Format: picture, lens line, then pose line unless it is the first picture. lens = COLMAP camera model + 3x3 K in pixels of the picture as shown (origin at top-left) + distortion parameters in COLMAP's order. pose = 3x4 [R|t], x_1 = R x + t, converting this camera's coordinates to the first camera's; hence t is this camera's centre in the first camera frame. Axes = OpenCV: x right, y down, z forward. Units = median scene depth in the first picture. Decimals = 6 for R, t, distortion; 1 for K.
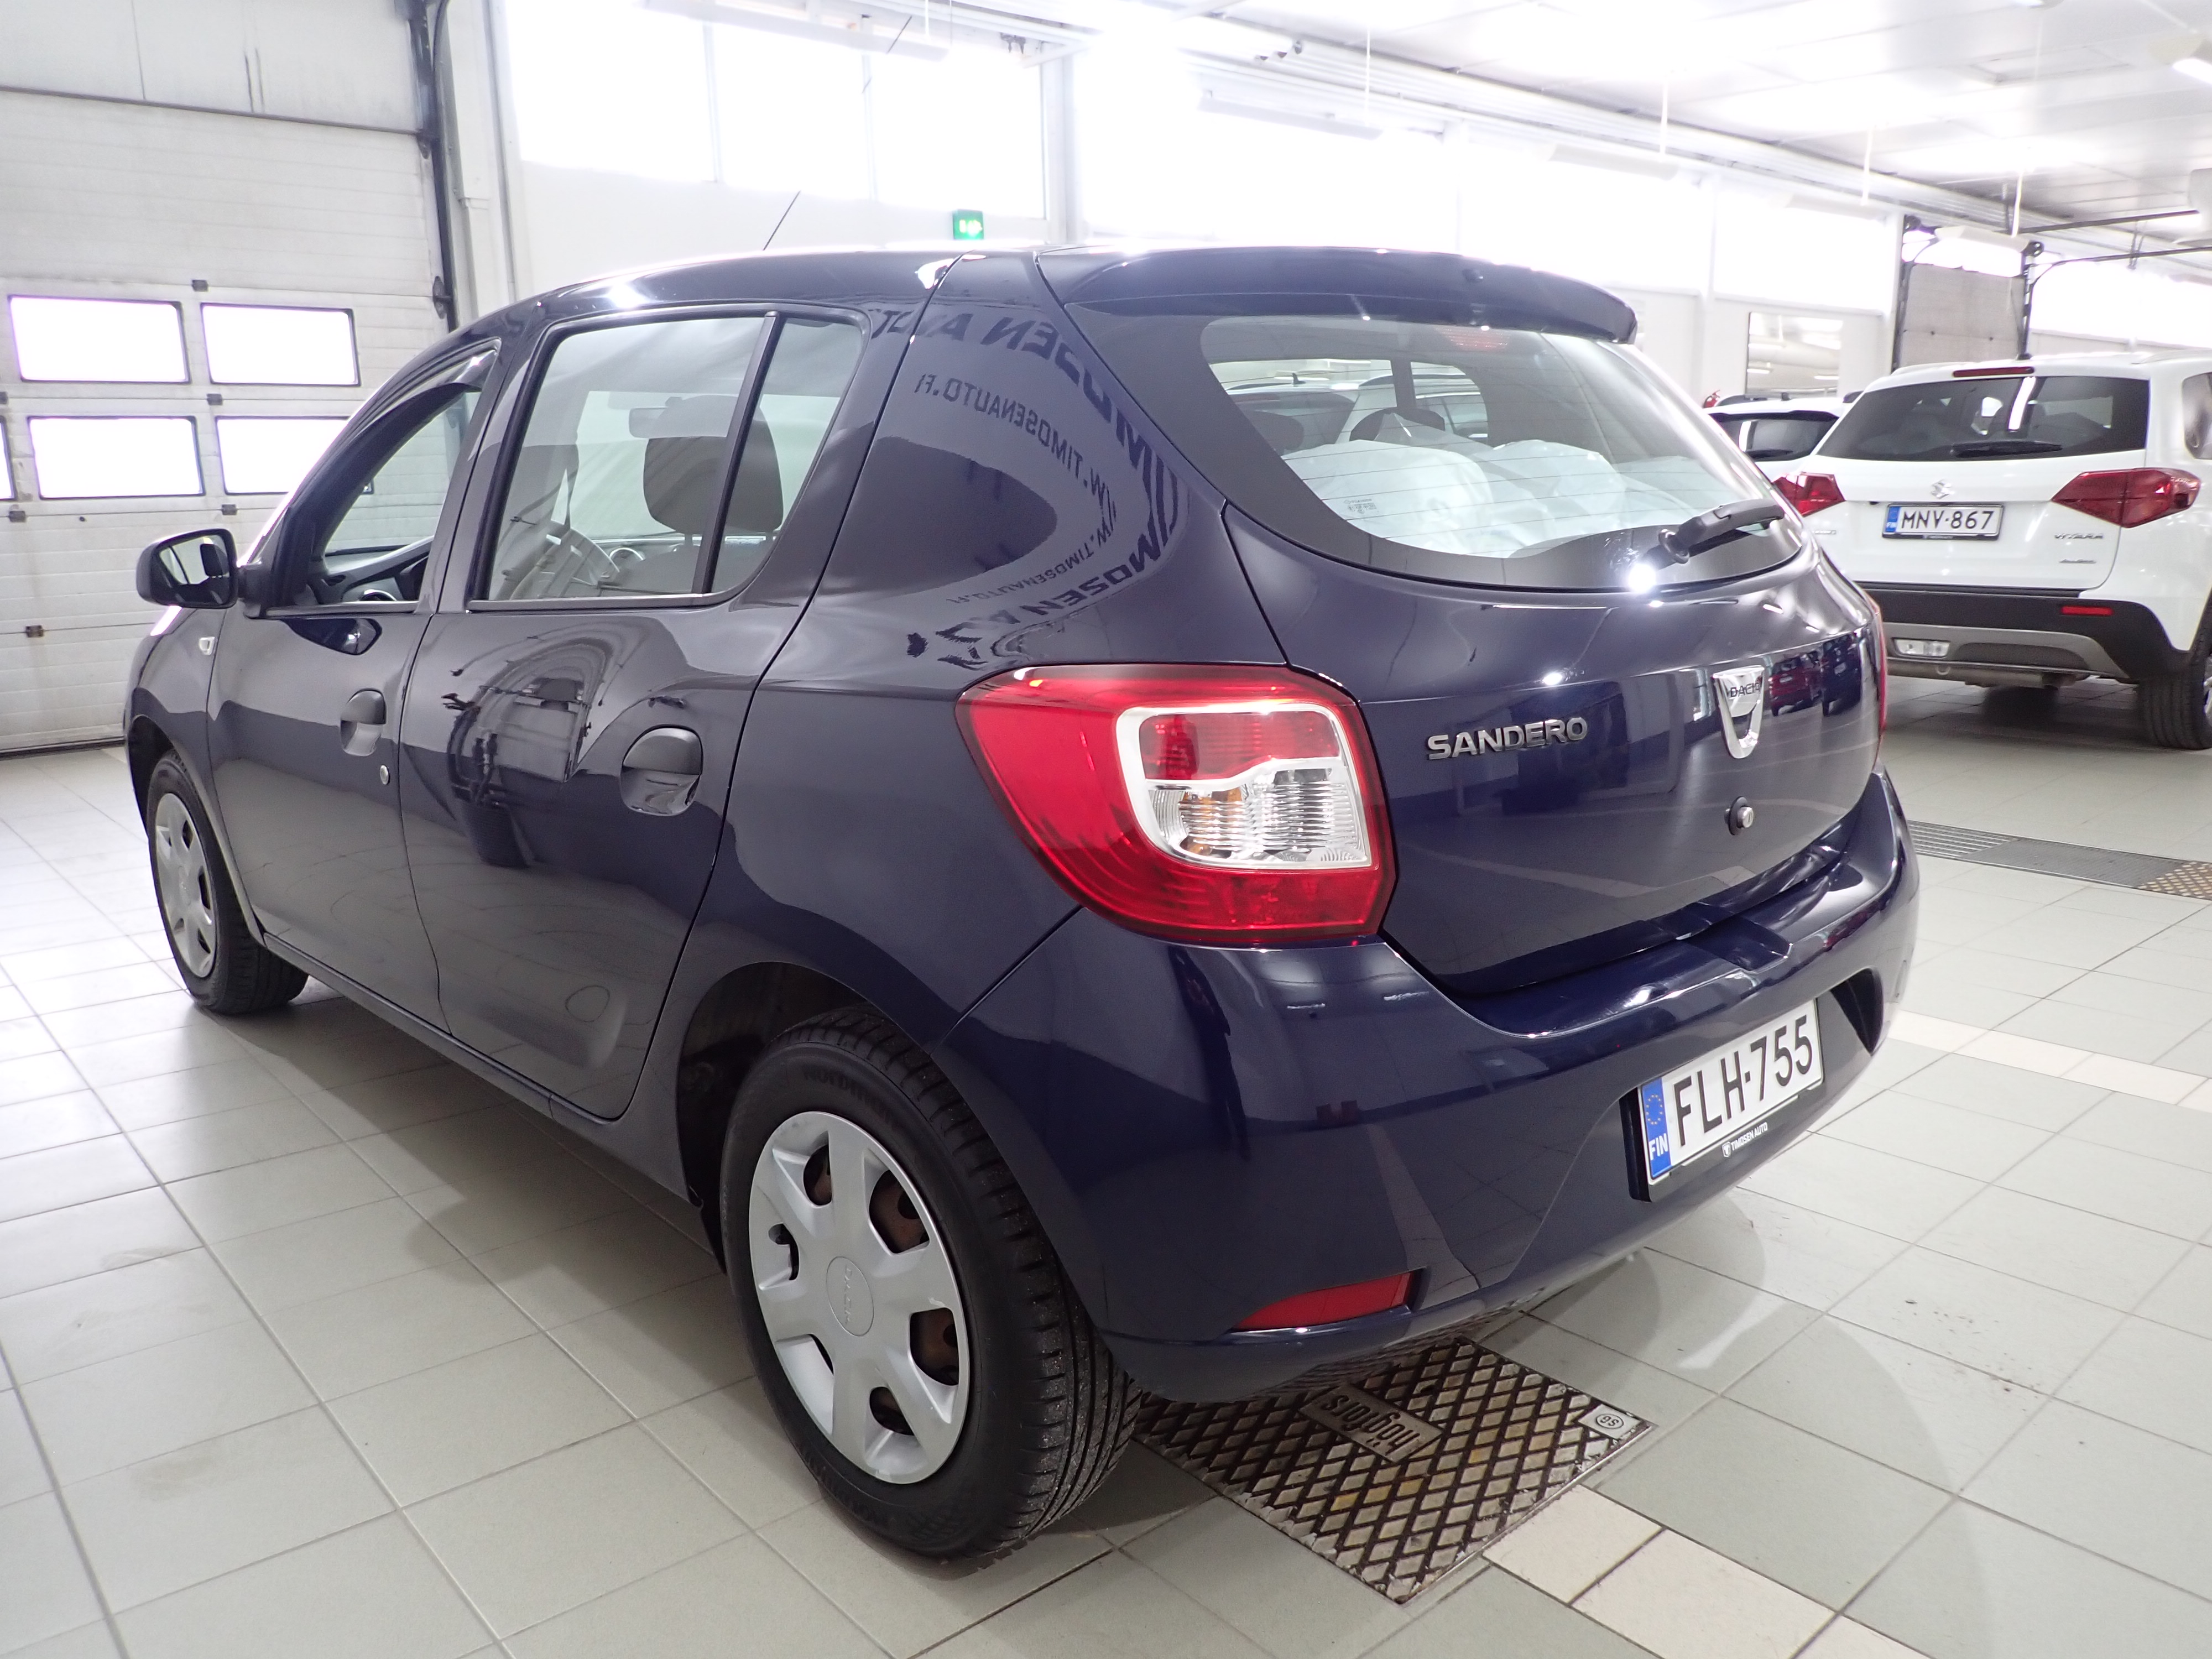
lens RADIAL K [[1631.0, 0, 1092.7], [0, 1631.0, 833.3], [0, 0, 1]] dist [0.001270, -0.006398]
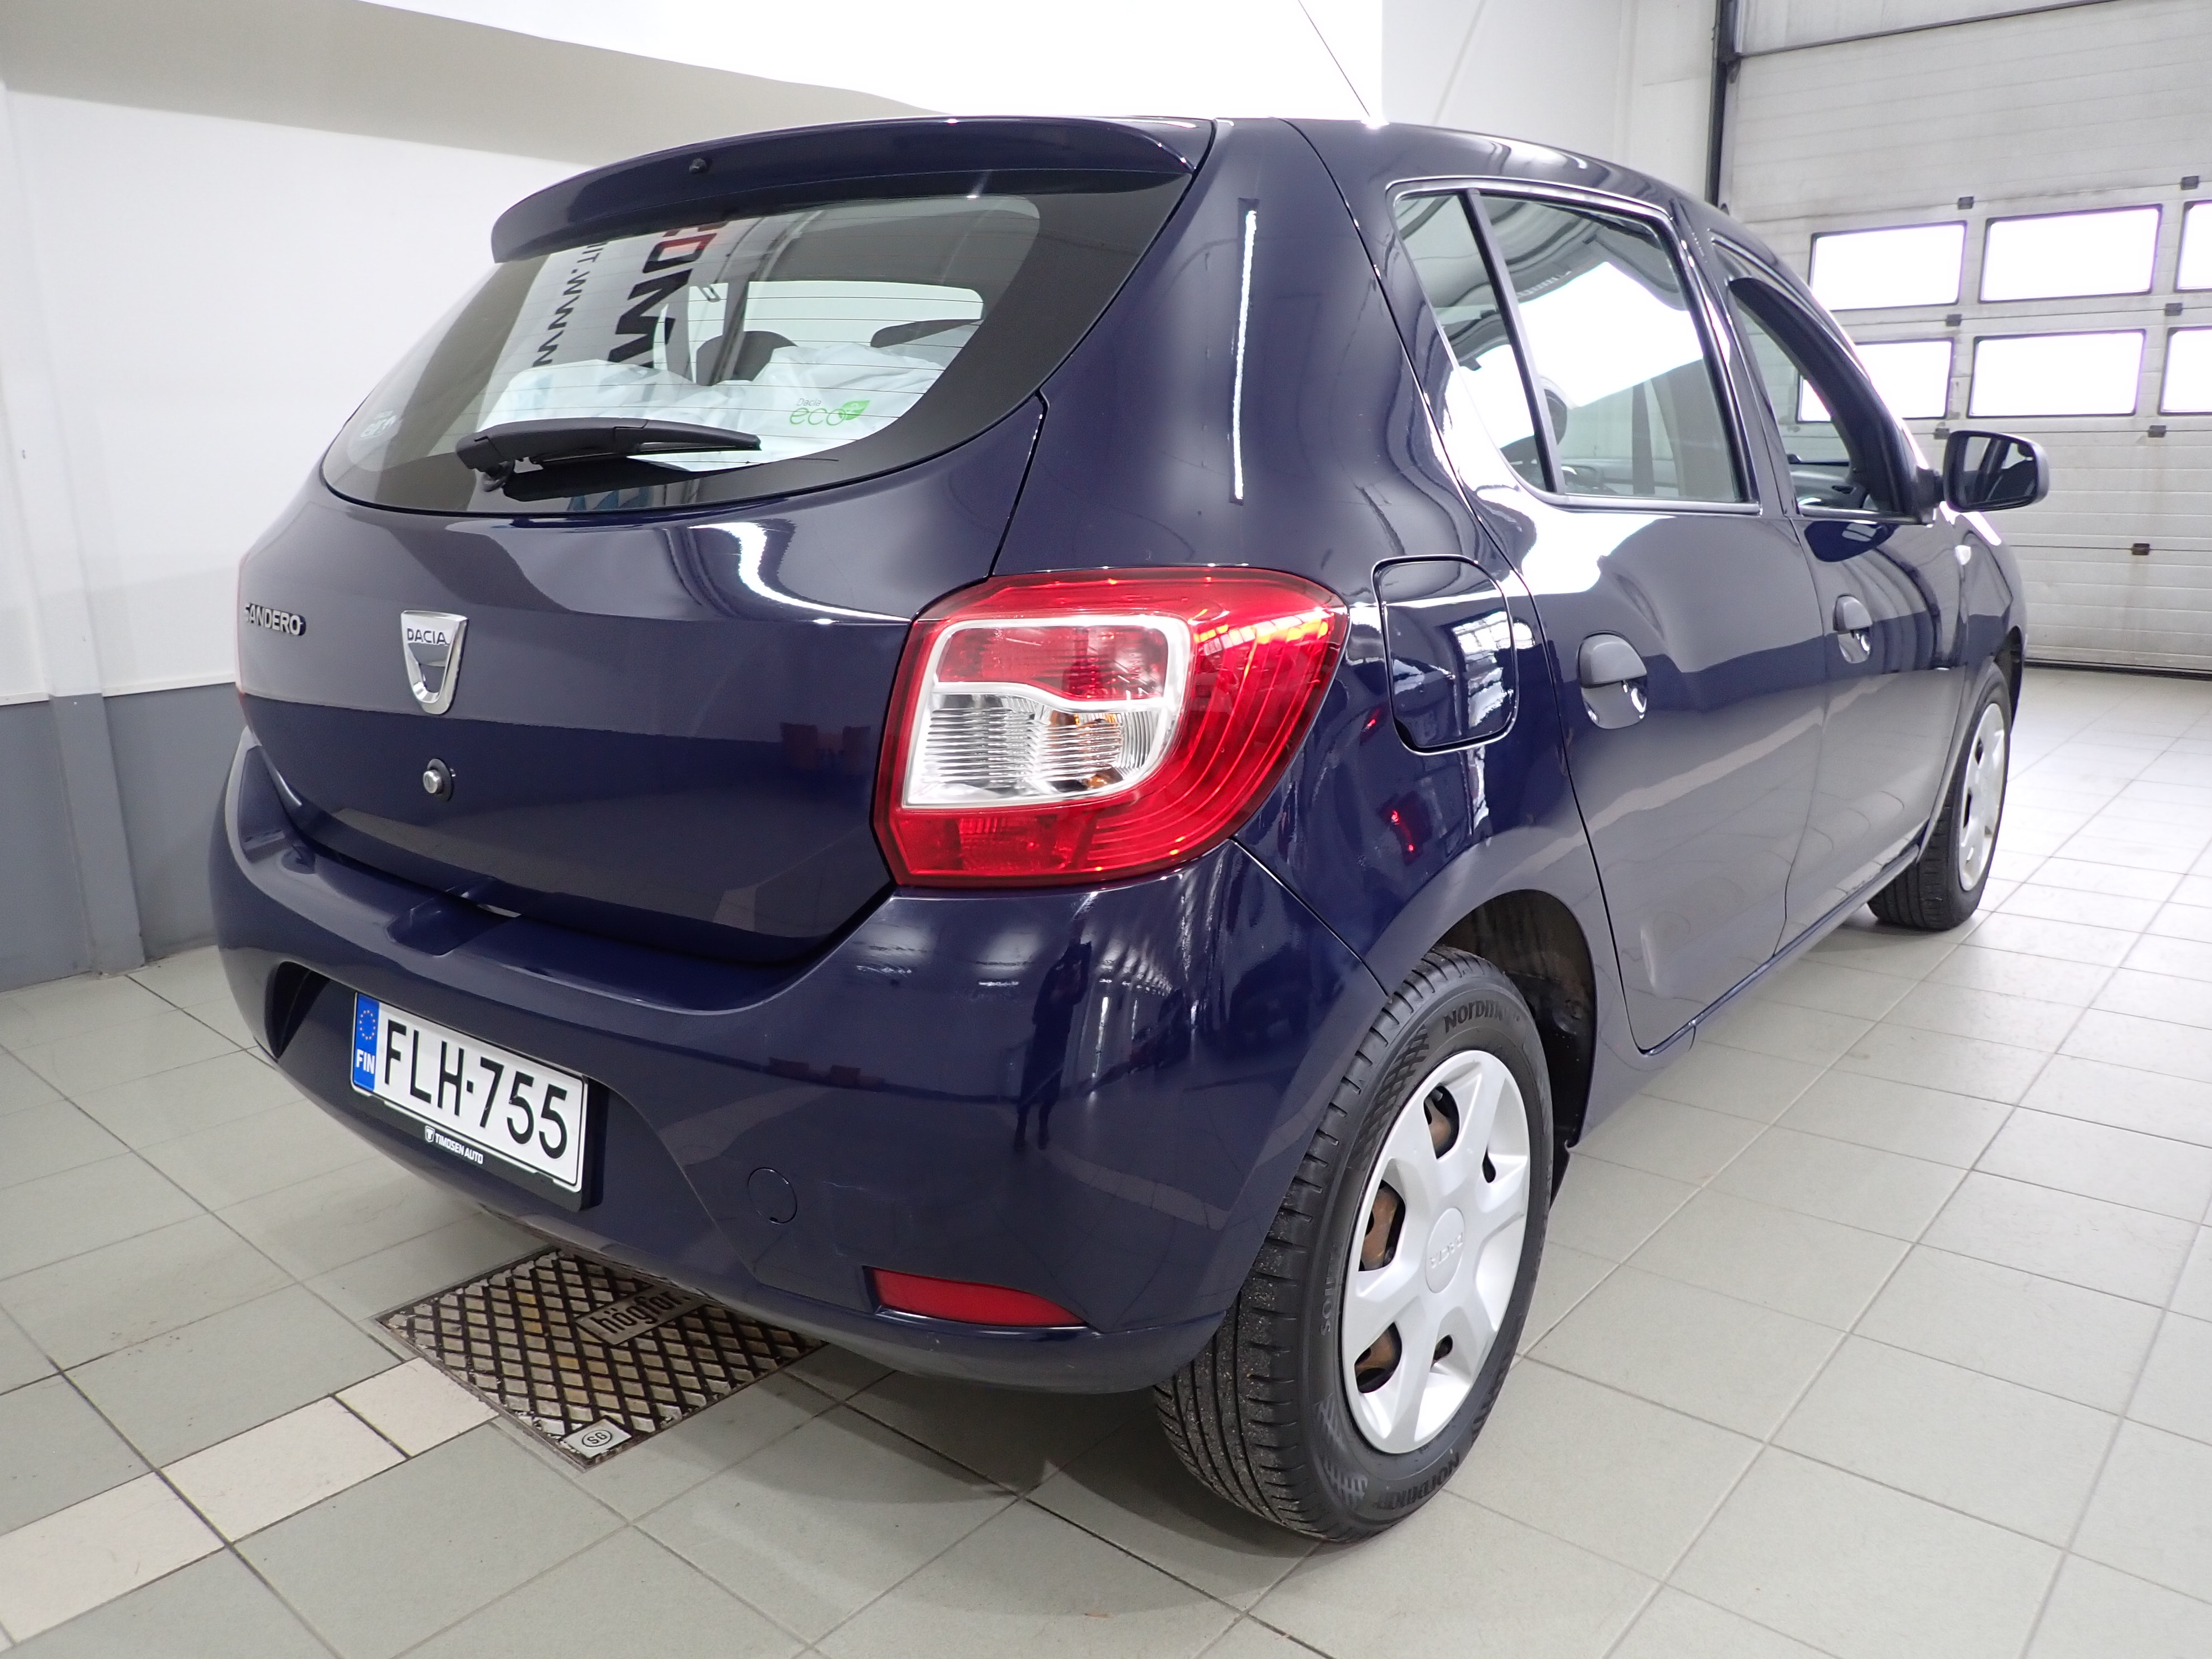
lens RADIAL K [[1631.0, 0, 1092.7], [0, 1631.0, 833.3], [0, 0, 1]] dist [0.001270, -0.006398]
pose [[0.144886, 0.251285, -0.957008, 1.128124], [-0.205985, 0.953682, 0.219226, -0.217362], [0.967770, 0.165366, 0.189936, 1.021536]]
